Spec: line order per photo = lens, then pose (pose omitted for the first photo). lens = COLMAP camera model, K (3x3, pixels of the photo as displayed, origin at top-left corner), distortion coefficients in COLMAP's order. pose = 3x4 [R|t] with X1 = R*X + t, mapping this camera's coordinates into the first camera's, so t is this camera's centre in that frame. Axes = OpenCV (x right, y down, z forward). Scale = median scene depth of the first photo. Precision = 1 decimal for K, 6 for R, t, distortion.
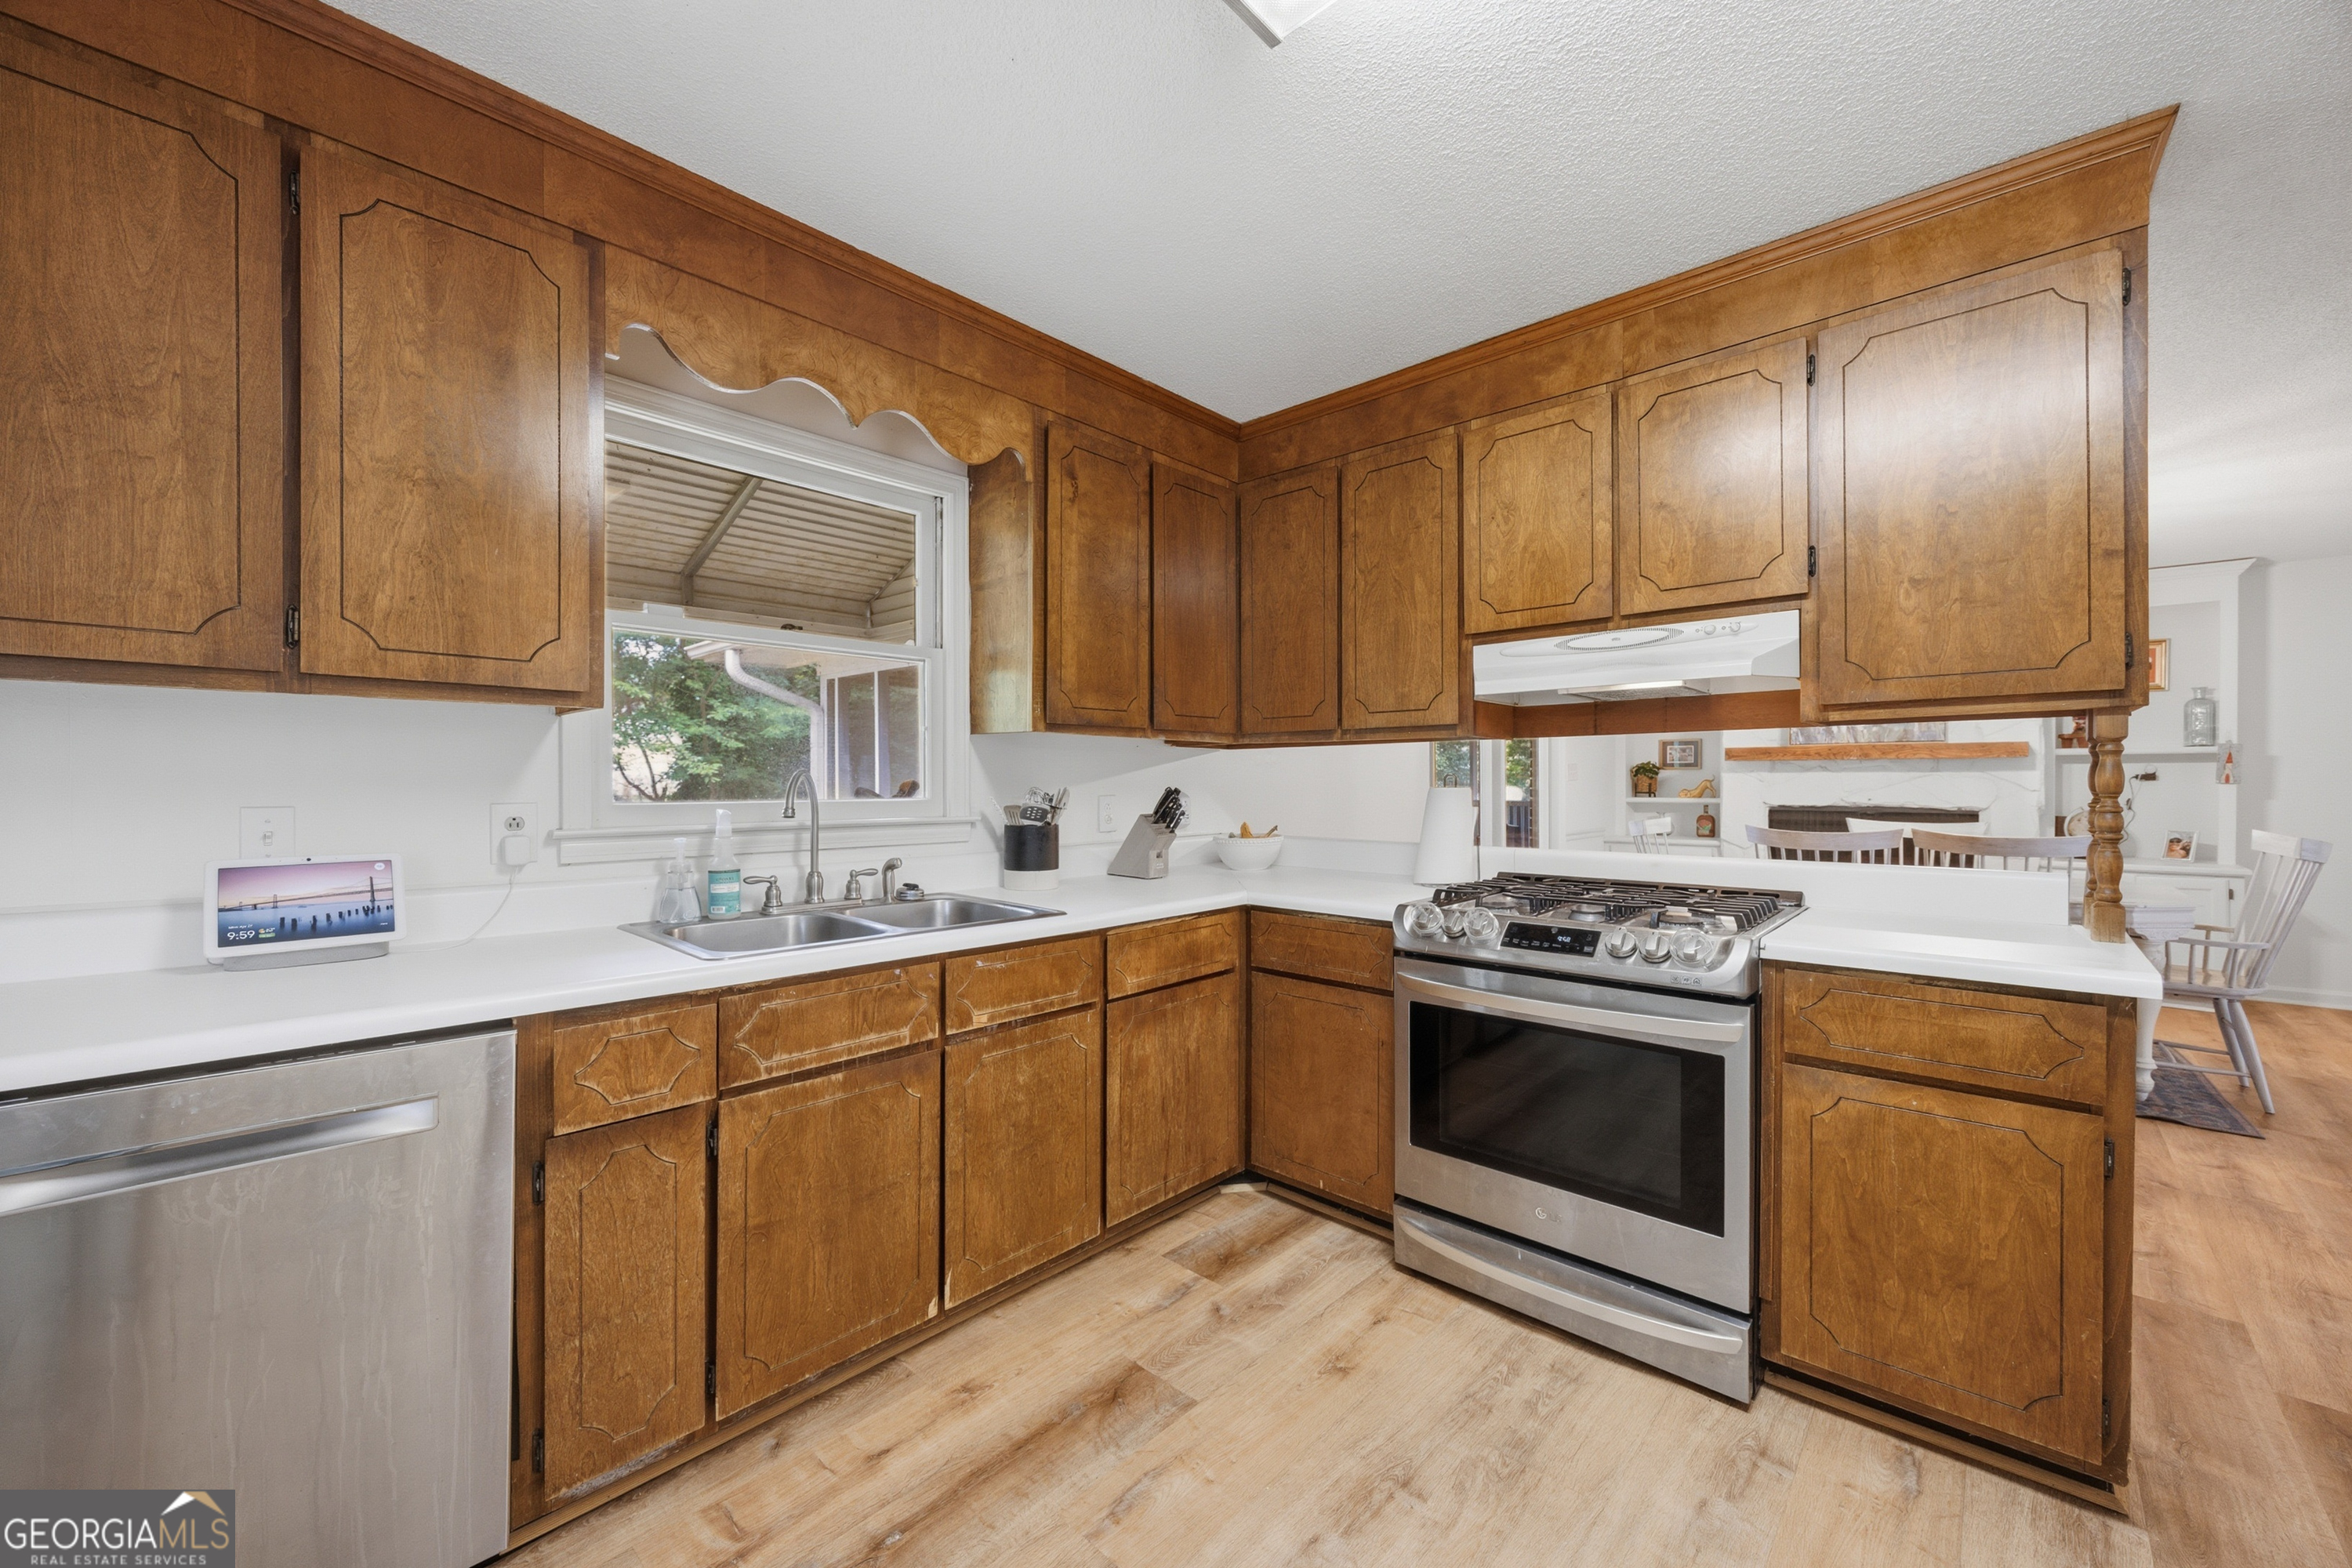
lens RADIAL K [[917.4, 0, 1163.2], [0, 917.4, 788.1], [0, 0, 1]] dist [0.000078, -0.000112]
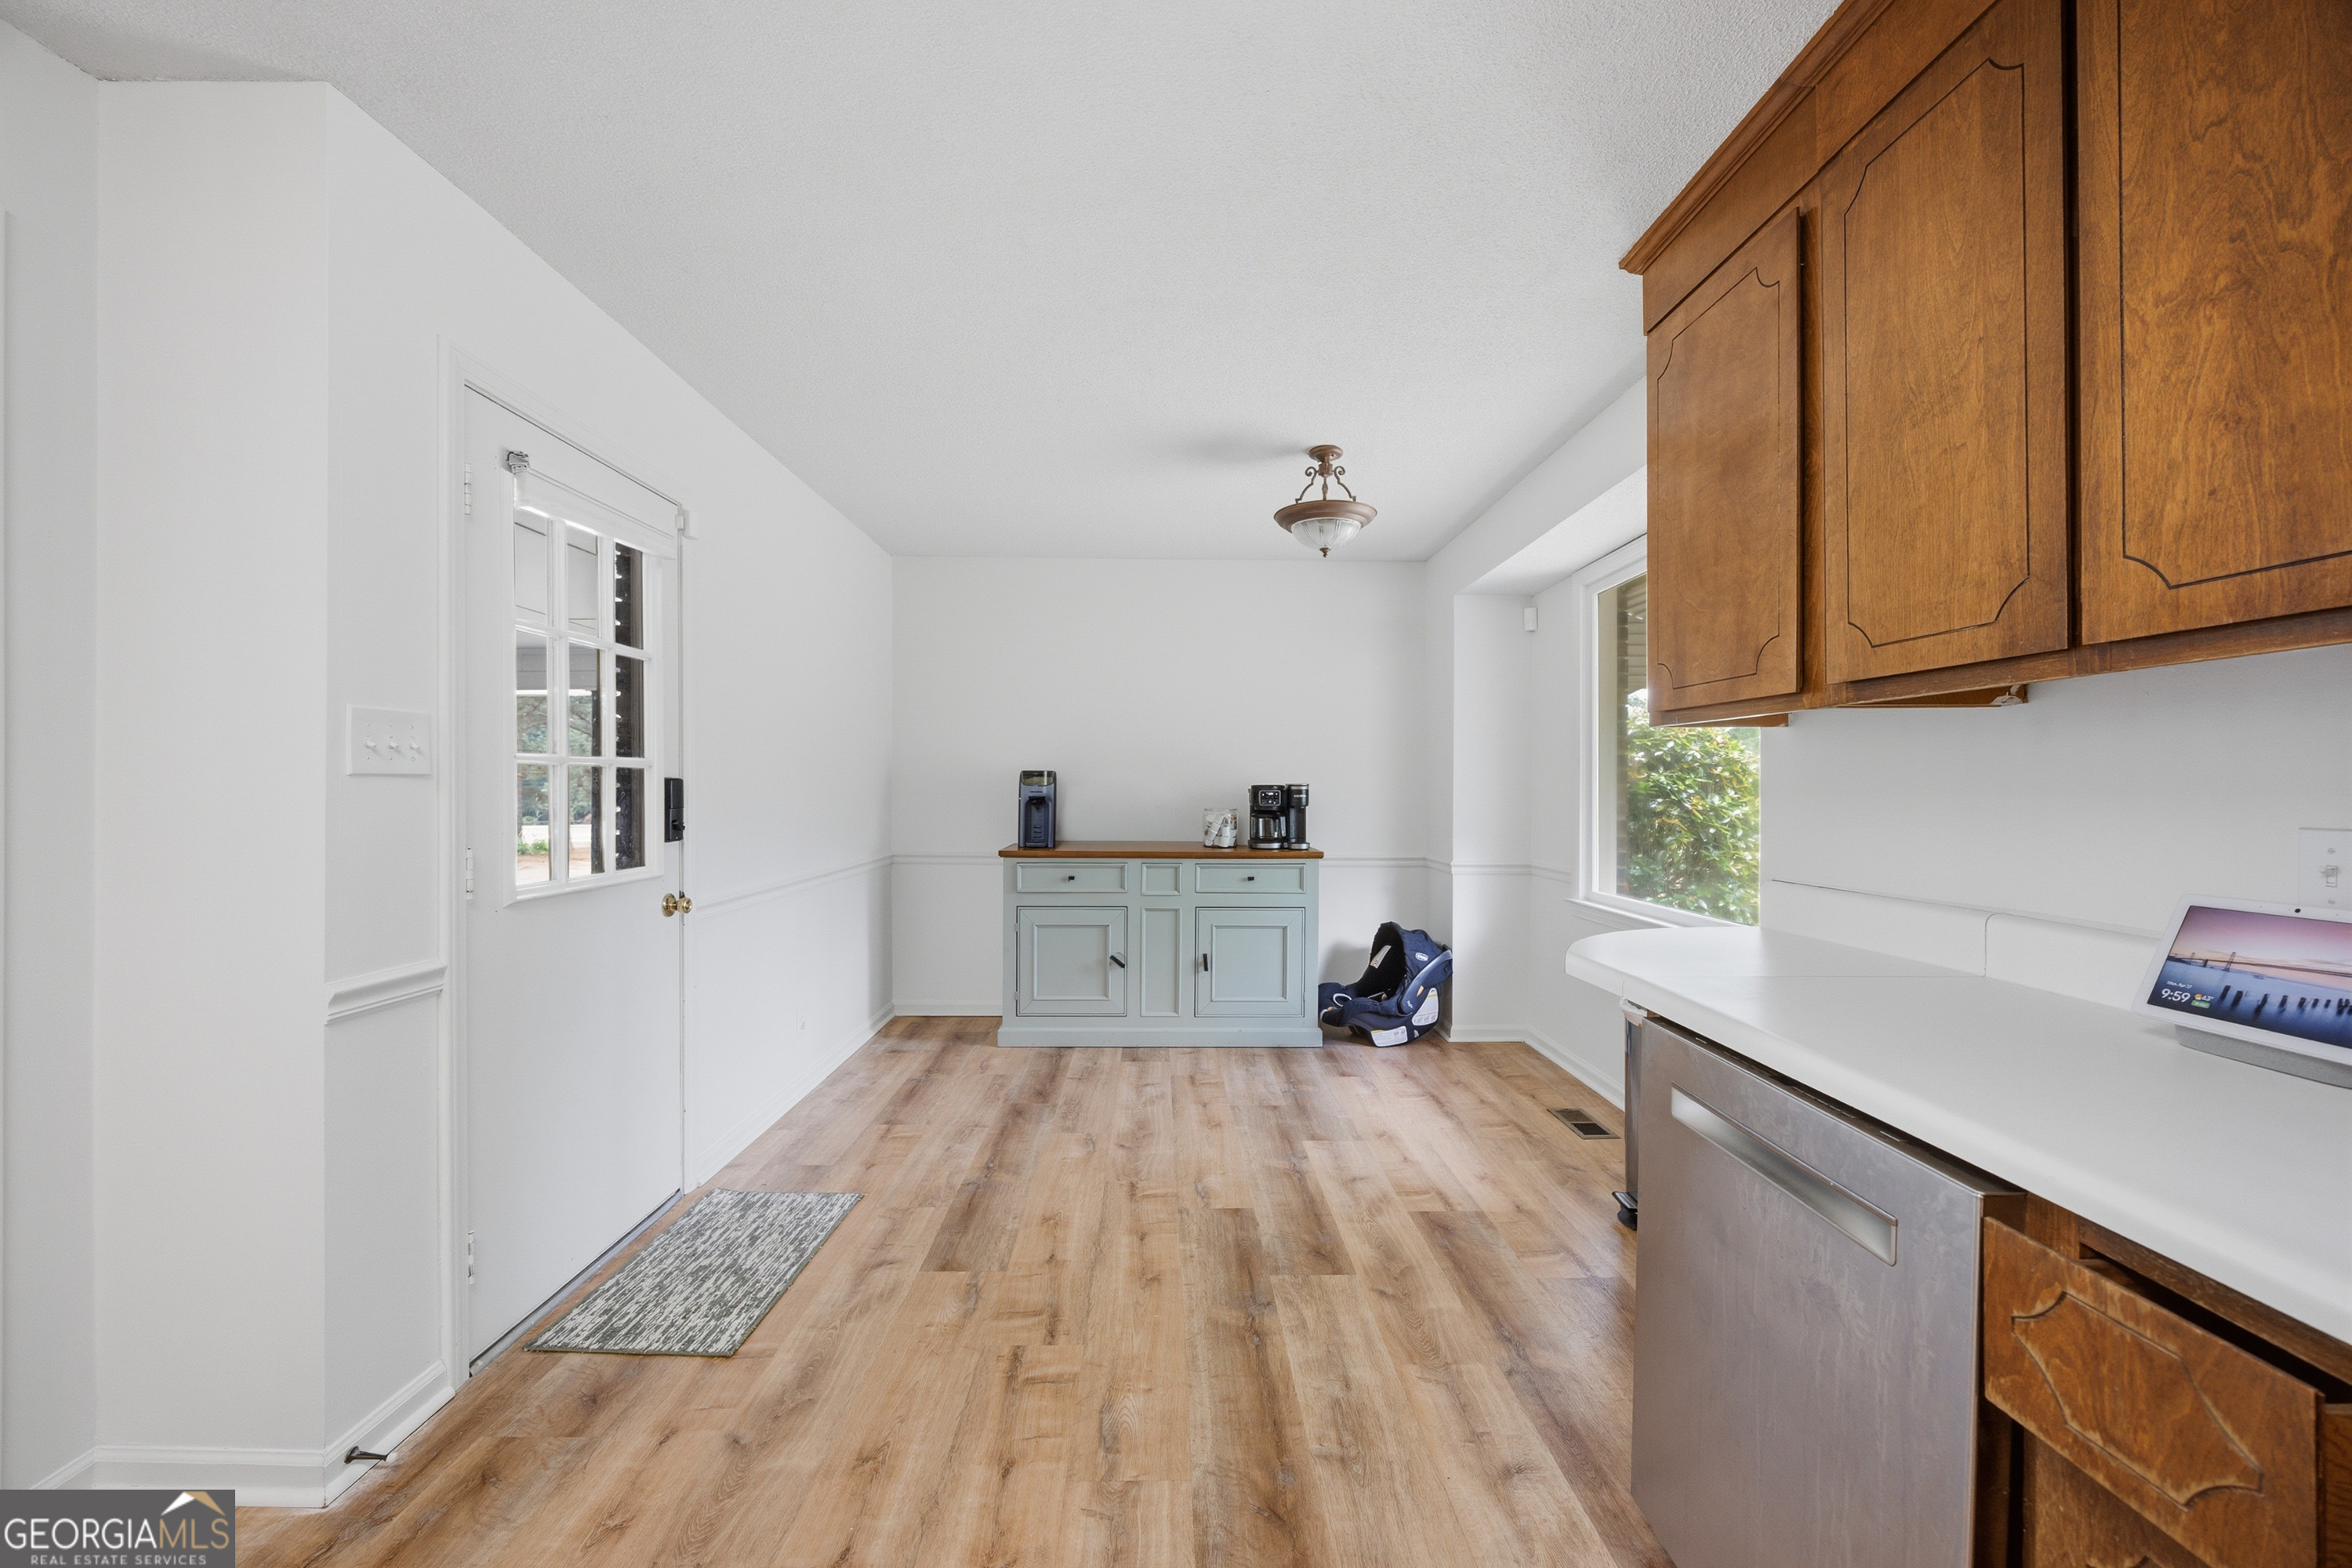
lens RADIAL K [[917.4, 0, 1163.2], [0, 917.4, 788.1], [0, 0, 1]] dist [0.000078, -0.000112]
pose [[-0.732424, 0.000824, -0.680849, 0.114429], [-0.004781, 0.999968, 0.006354, -0.010644], [0.680832, 0.007909, -0.732397, 1.012197]]
